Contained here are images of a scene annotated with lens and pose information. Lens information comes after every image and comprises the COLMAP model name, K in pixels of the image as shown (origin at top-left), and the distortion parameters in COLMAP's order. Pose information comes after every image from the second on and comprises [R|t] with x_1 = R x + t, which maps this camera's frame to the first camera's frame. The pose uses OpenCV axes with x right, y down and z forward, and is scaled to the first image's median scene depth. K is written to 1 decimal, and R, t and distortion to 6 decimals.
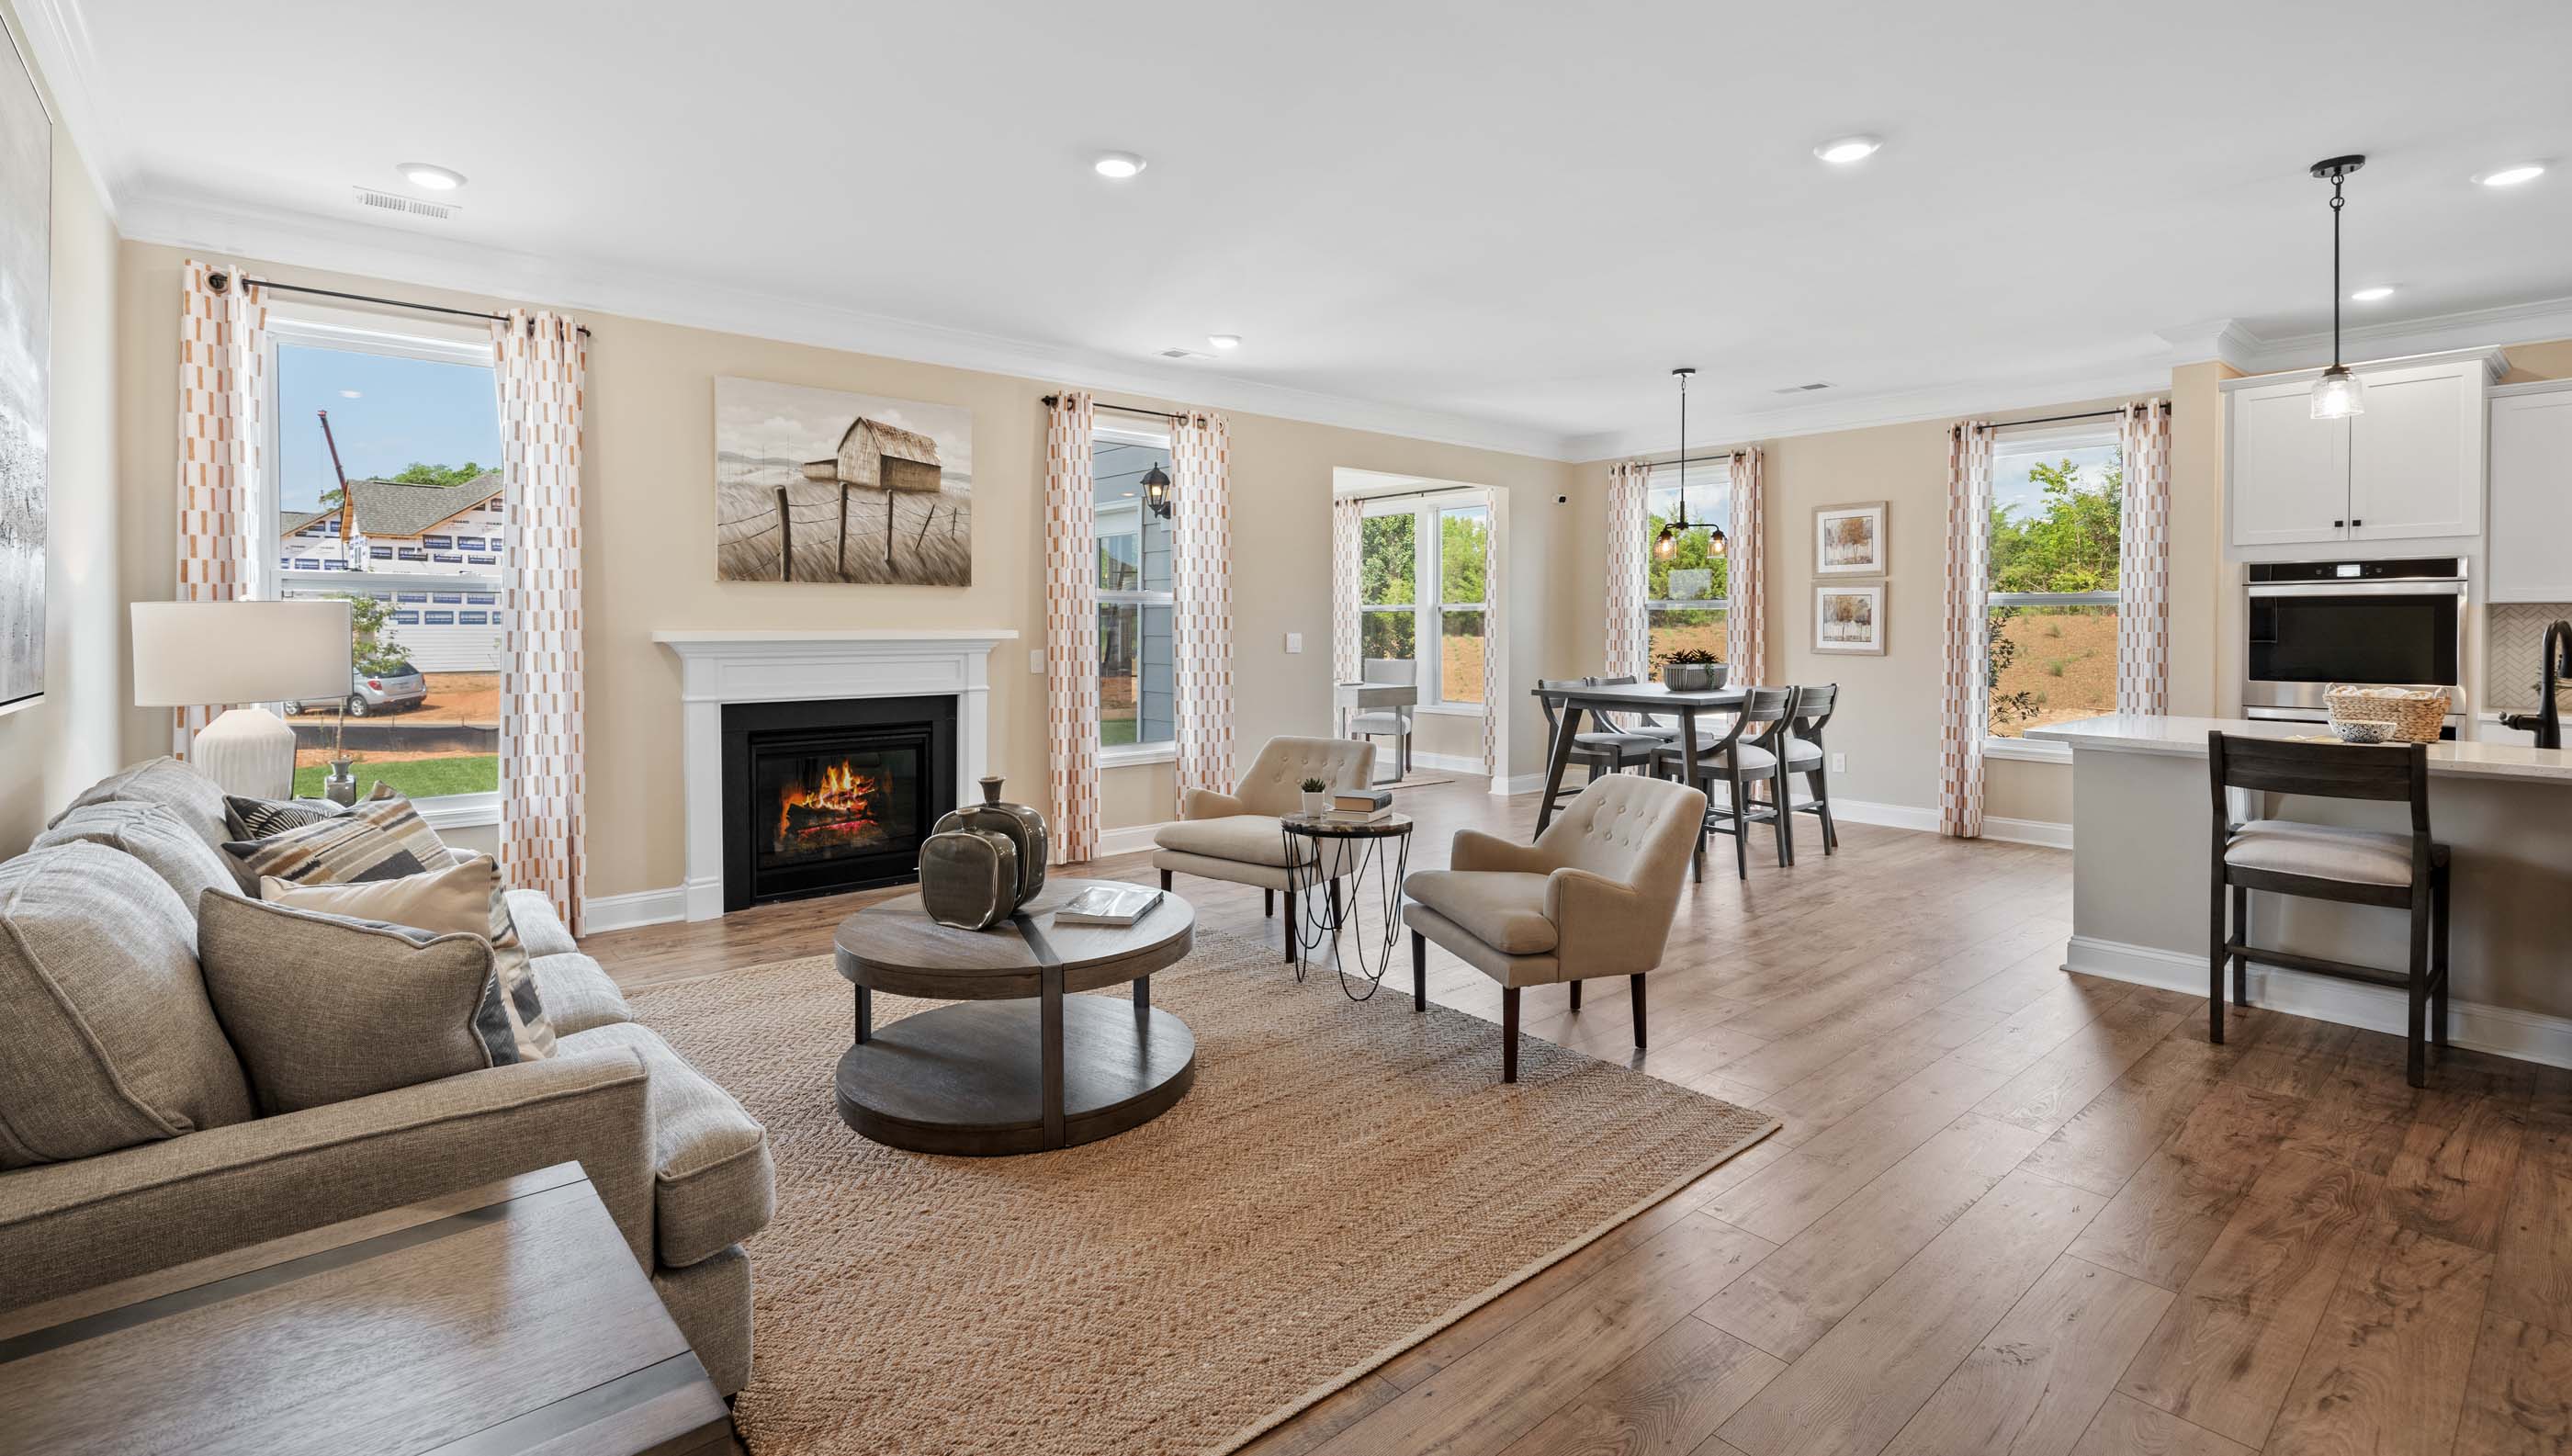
lens RADIAL K [[1155.3, 0, 1276.6], [0, 1155.3, 647.5], [0, 0, 1]] dist [-0.001496, 0.000872]
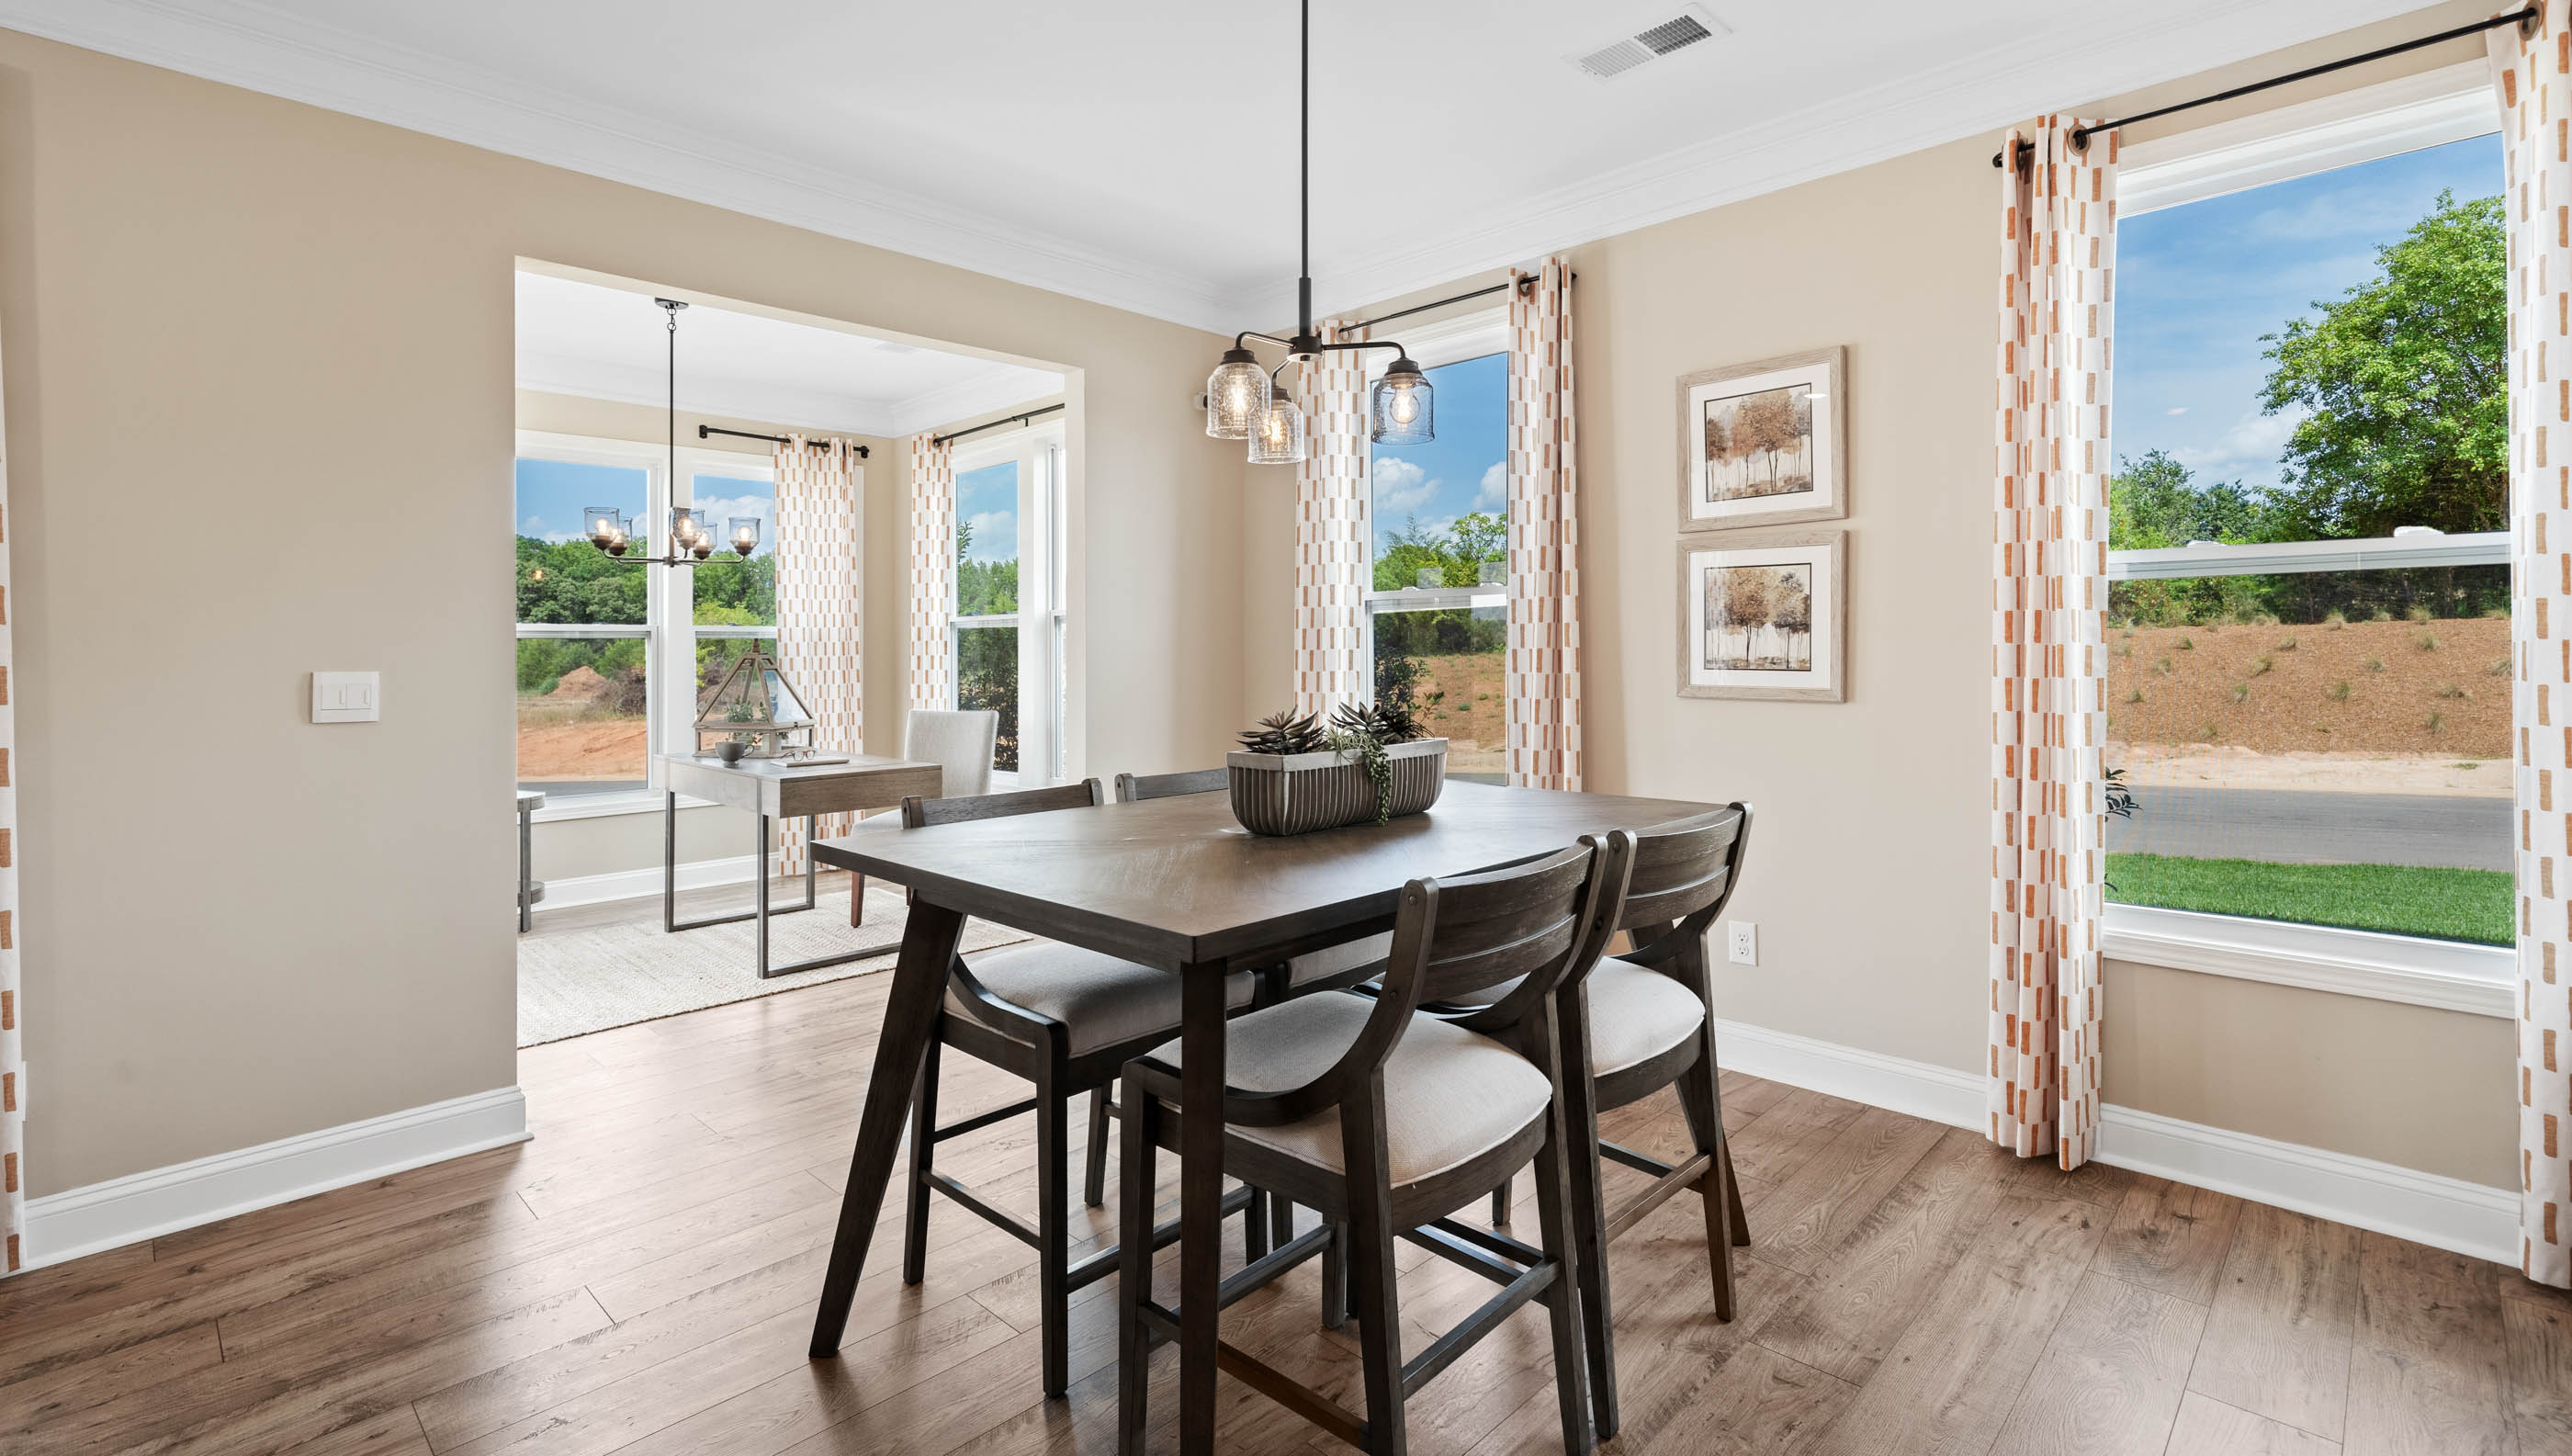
lens RADIAL K [[1155.3, 0, 1276.6], [0, 1155.3, 647.5], [0, 0, 1]] dist [-0.001496, 0.000872]
pose [[0.996350, -0.011573, 0.084571, 0.363270], [0.013512, 0.999658, -0.022388, -0.008906], [-0.084283, 0.023449, 0.996166, 0.764079]]
